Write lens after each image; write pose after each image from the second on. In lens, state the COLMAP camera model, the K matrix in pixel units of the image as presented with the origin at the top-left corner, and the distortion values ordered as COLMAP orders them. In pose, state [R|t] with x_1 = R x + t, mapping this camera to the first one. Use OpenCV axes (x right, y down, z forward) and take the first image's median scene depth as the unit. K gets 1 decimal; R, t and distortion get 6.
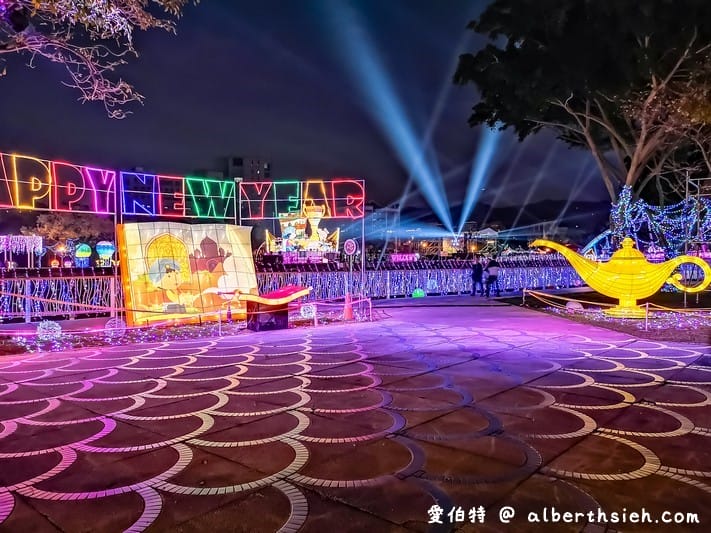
lens RADIAL K [[547.5, 0, 351.7], [0, 547.5, 270.6], [0, 0, 1]] dist [0.054973, -0.031579]
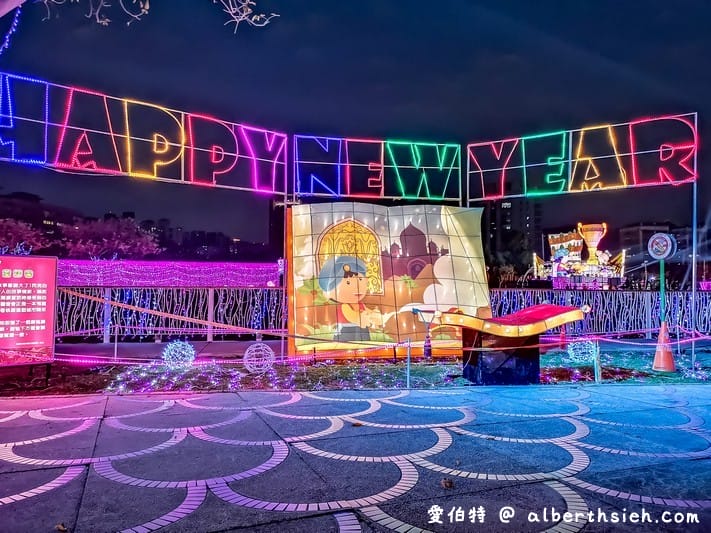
lens RADIAL K [[547.5, 0, 349.0], [0, 547.5, 264.8], [0, 0, 1]] dist [0.054973, -0.031579]
pose [[0.885885, -0.004351, -0.463884, -0.028409], [-0.024099, 0.998174, -0.055386, 0.023025], [0.463278, 0.060245, 0.884163, 0.393885]]
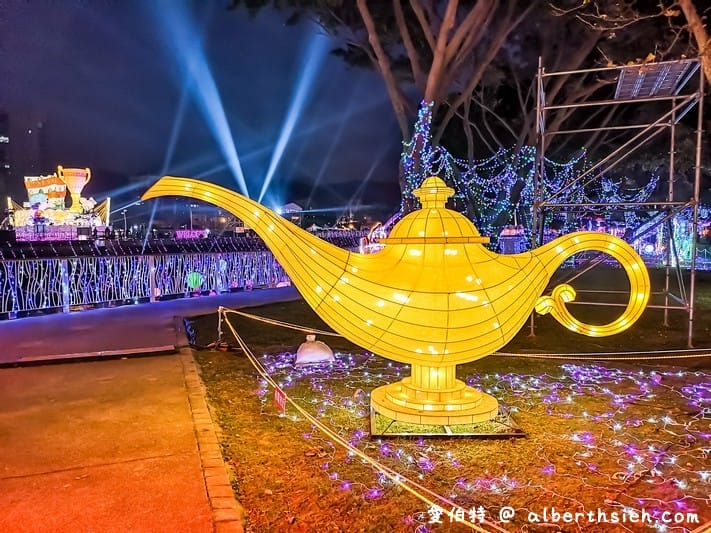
lens RADIAL K [[547.5, 0, 354.8], [0, 547.5, 265.3], [0, 0, 1]] dist [0.054973, -0.031579]
pose [[0.943298, -0.017960, 0.331460, 0.350490], [0.006907, 0.999381, 0.034492, -0.018689], [-0.331875, -0.030247, 0.942838, 0.717783]]
